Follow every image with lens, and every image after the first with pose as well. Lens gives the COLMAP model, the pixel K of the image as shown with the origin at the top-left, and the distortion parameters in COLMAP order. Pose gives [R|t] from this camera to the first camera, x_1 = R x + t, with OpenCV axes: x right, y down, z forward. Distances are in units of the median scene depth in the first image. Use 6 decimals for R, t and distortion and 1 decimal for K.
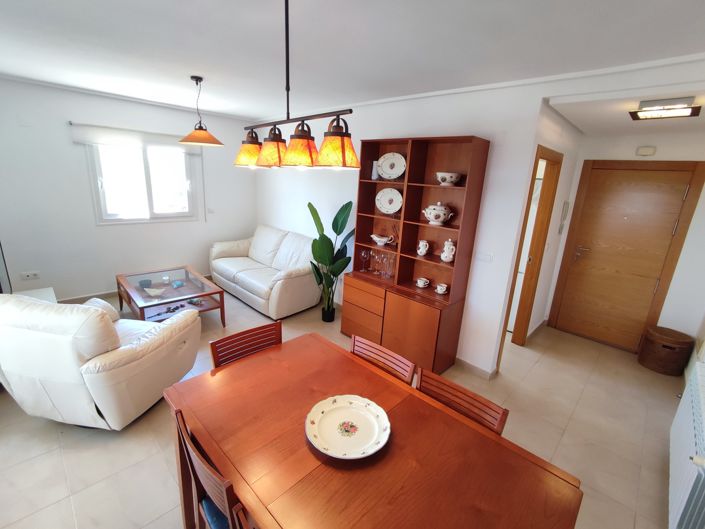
lens RADIAL K [[324.8, 0, 356.3], [0, 324.8, 261.7], [0, 0, 1]] dist [-0.008790, 0.003028]
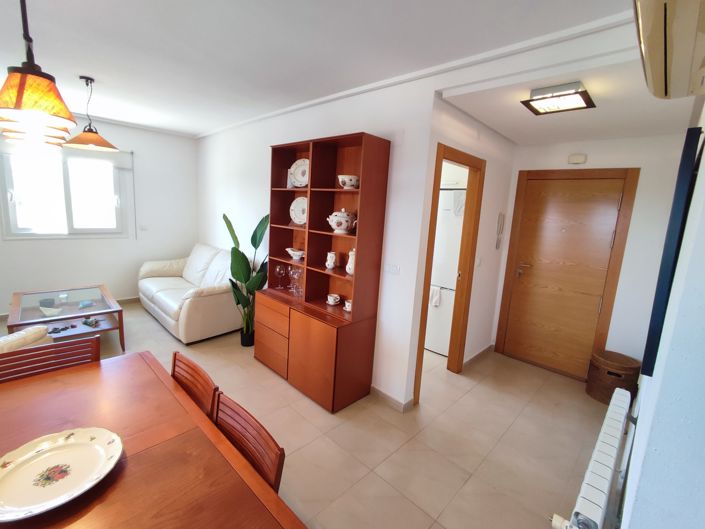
lens RADIAL K [[324.8, 0, 356.8], [0, 324.8, 261.9], [0, 0, 1]] dist [-0.008790, 0.003028]
pose [[0.999982, 0.002280, 0.005594, 0.239256], [-0.001739, 0.995492, -0.094827, 0.042309], [-0.005785, 0.094815, 0.995478, 0.092253]]
